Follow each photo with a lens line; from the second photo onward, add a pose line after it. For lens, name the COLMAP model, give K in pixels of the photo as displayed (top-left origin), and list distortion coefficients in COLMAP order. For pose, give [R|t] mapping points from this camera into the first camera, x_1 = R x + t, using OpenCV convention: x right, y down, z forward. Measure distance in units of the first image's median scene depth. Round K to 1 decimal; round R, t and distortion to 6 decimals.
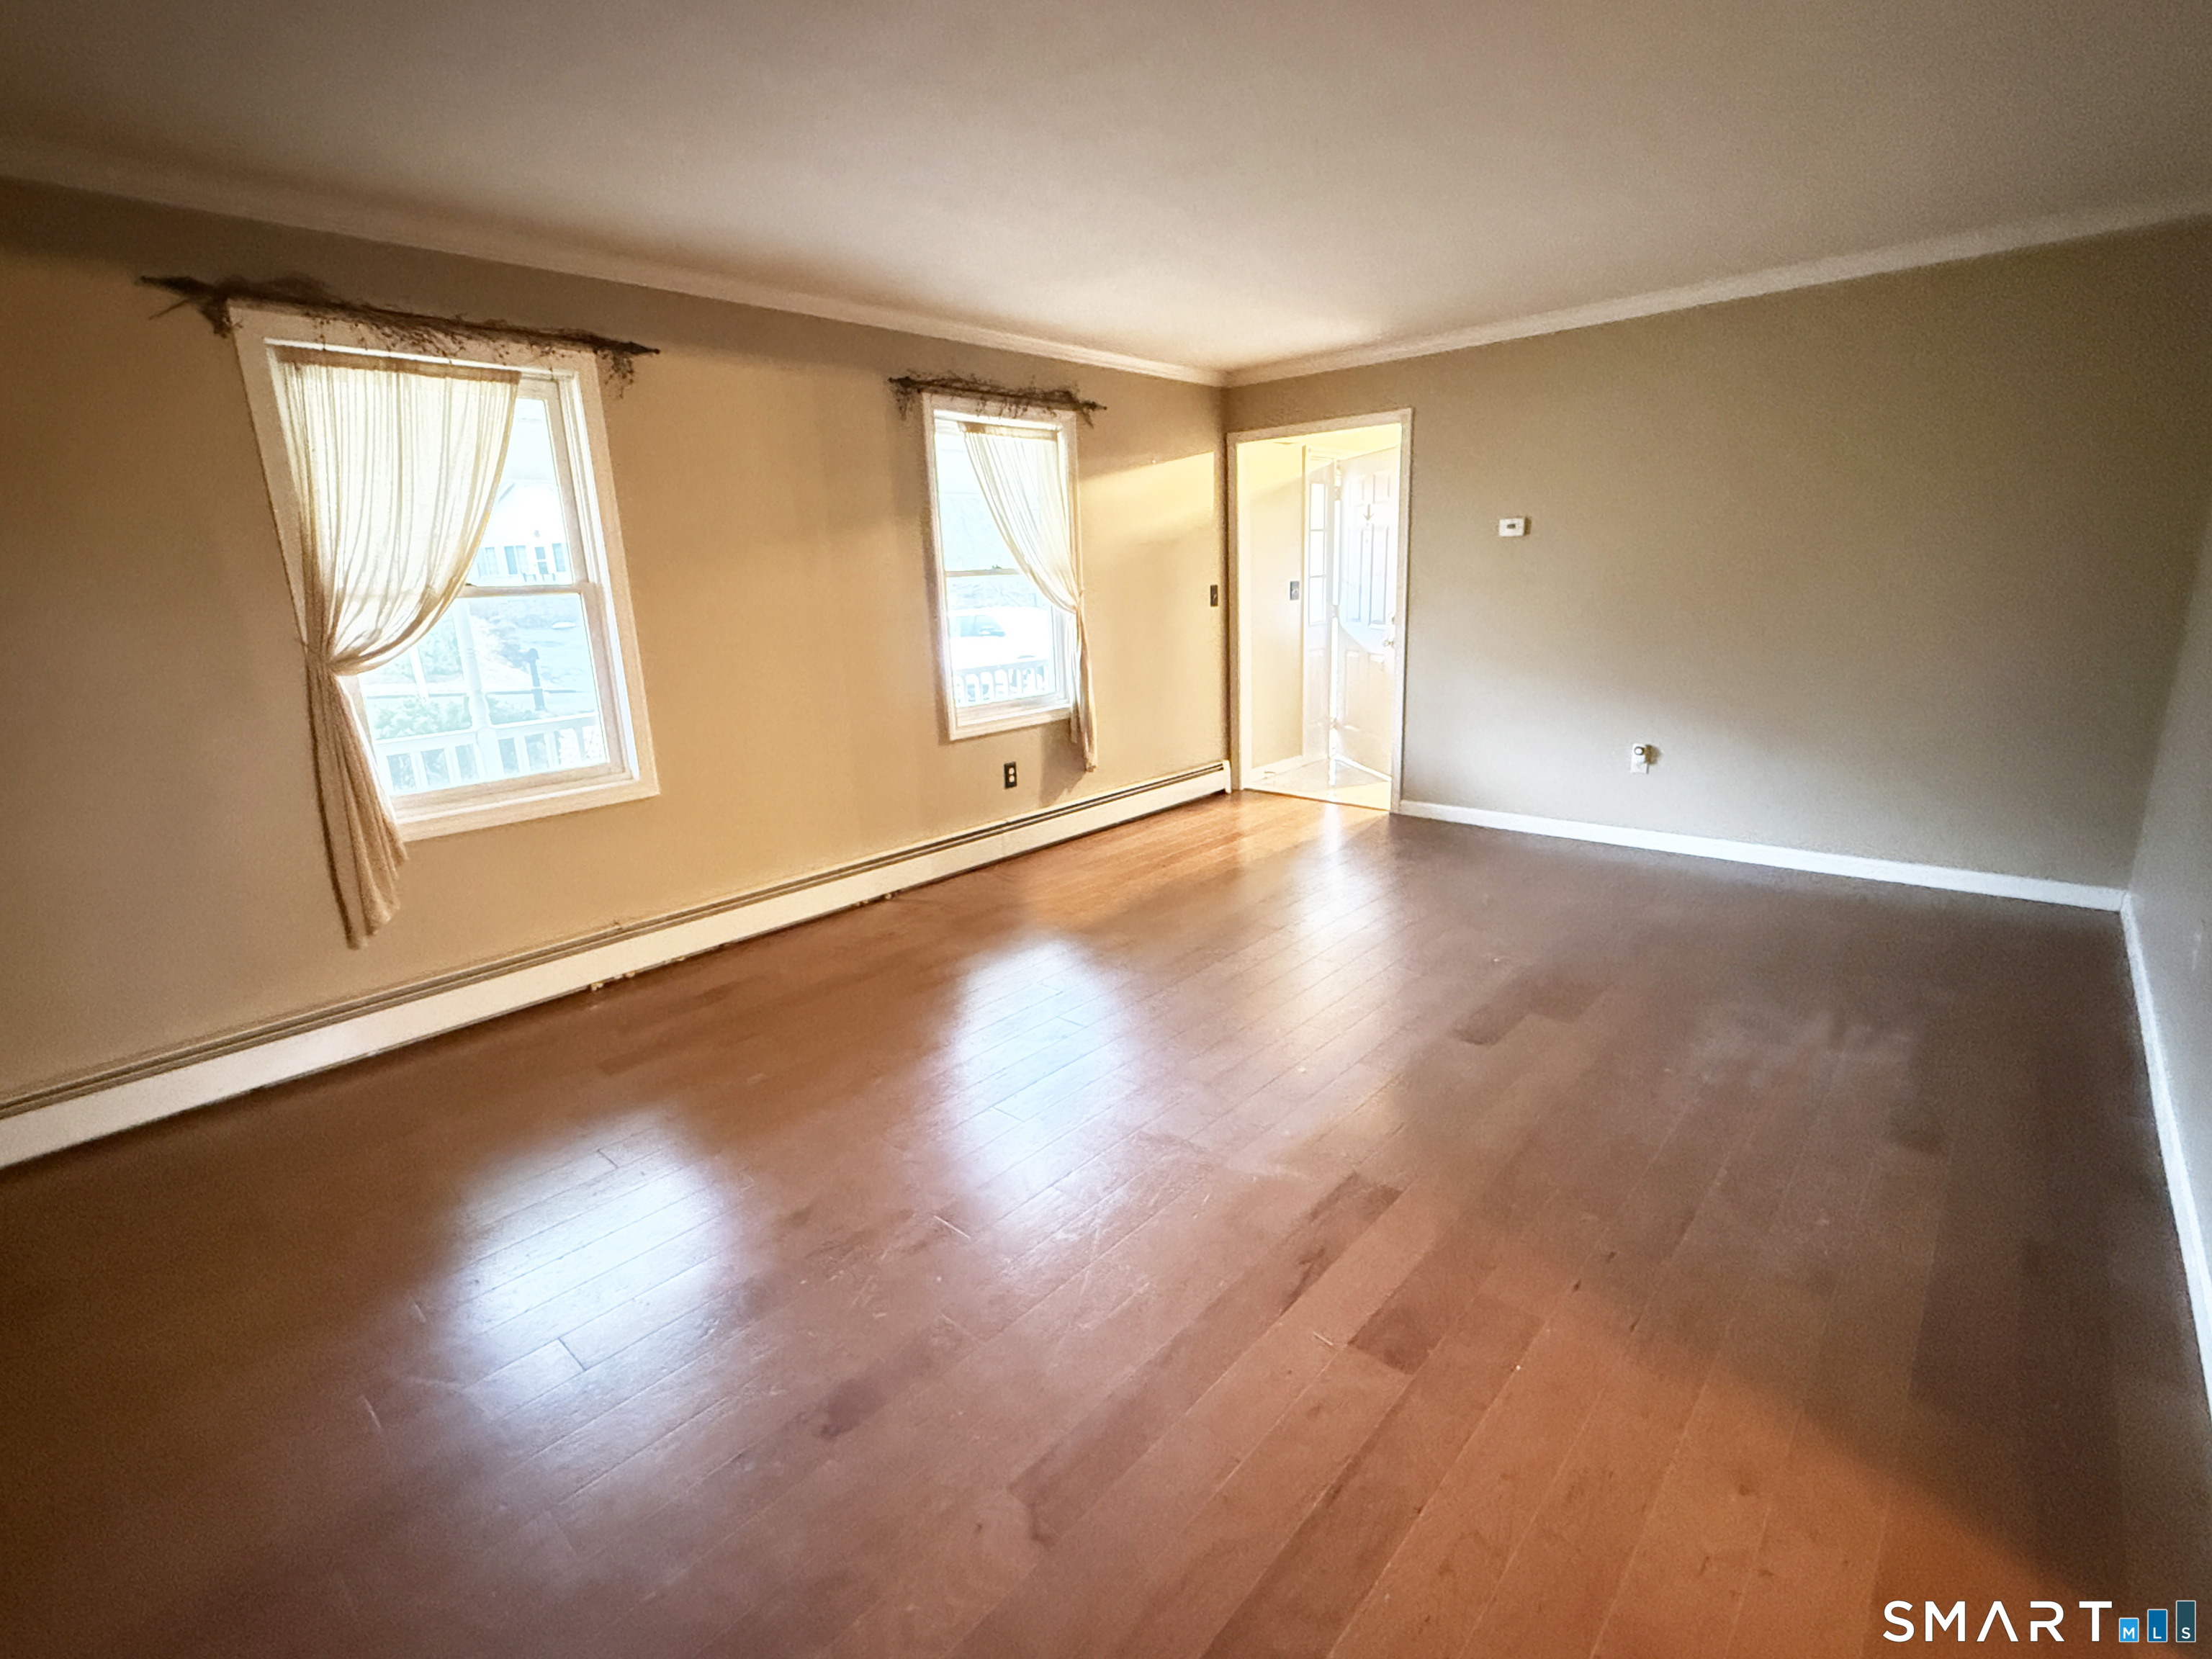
lens RADIAL K [[1015.1, 0, 1100.6], [0, 1015.1, 828.5], [0, 0, 1]] dist [0.000143, 0.000494]
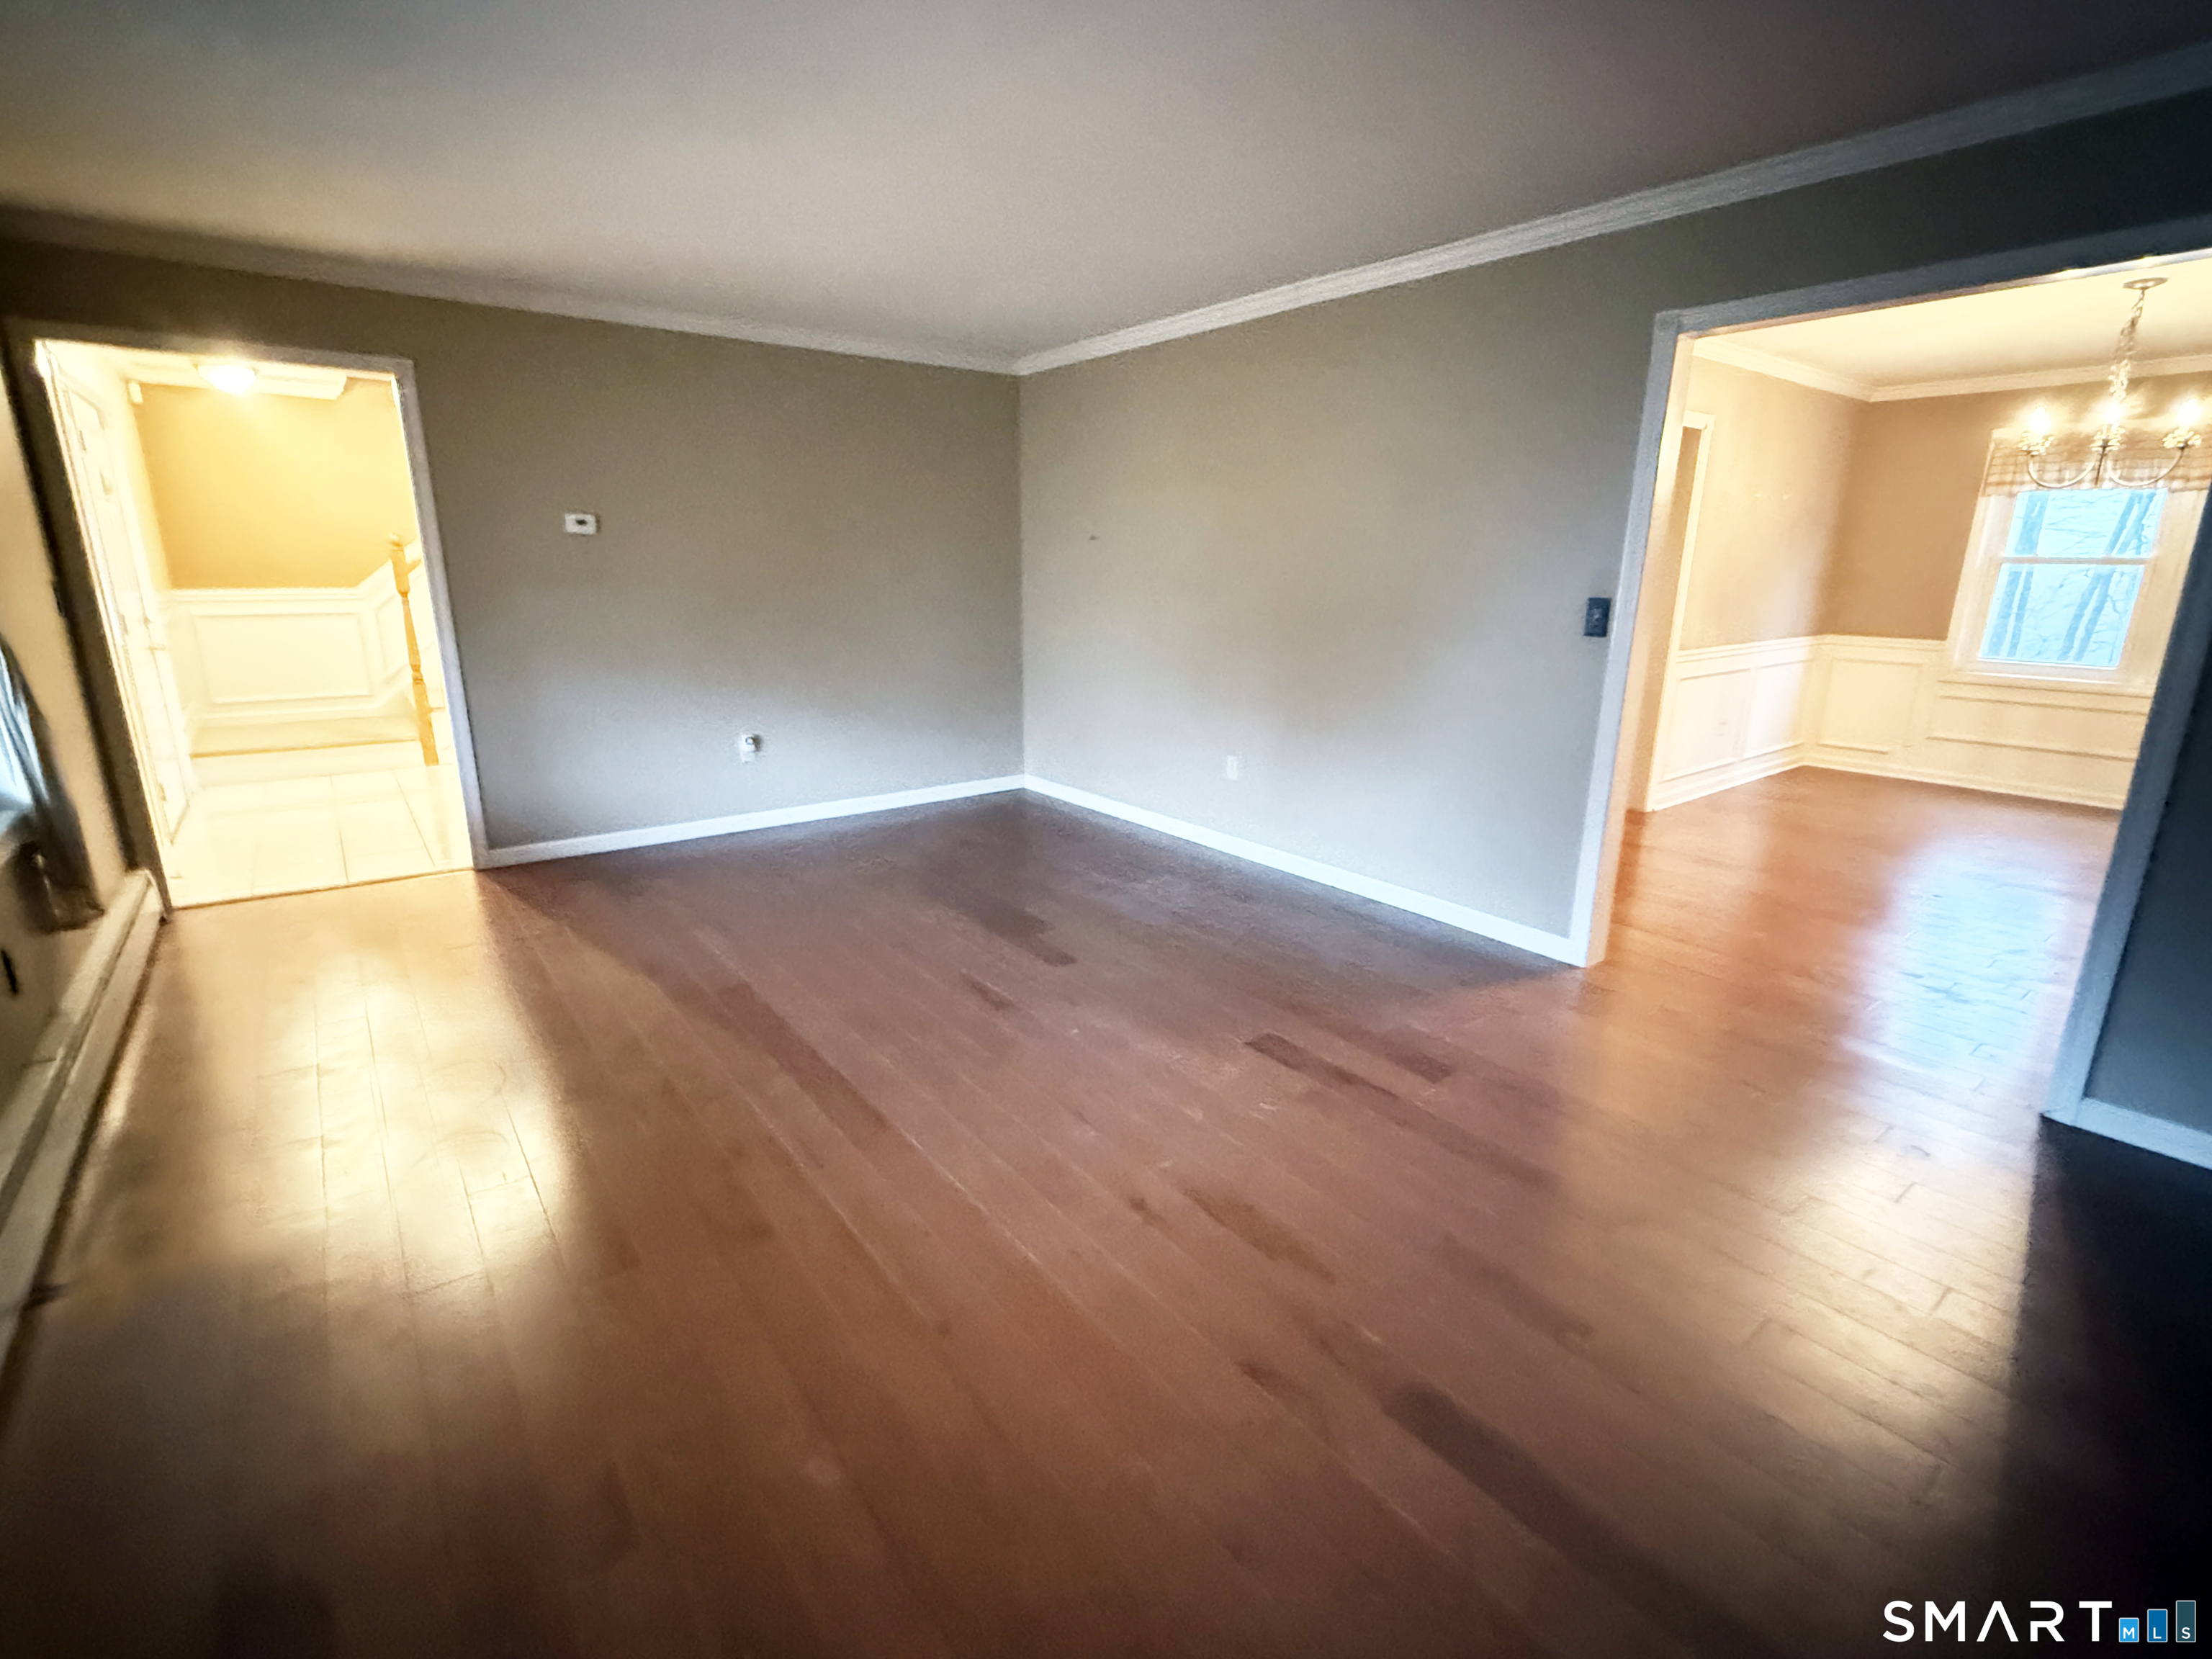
lens RADIAL K [[1015.1, 0, 1105.2], [0, 1015.1, 830.6], [0, 0, 1]] dist [0.000143, 0.000494]
pose [[0.176604, -0.215906, 0.960310, -0.922491], [0.226246, 0.958426, 0.173875, -0.171417], [-0.957927, 0.186560, 0.218110, 0.819920]]
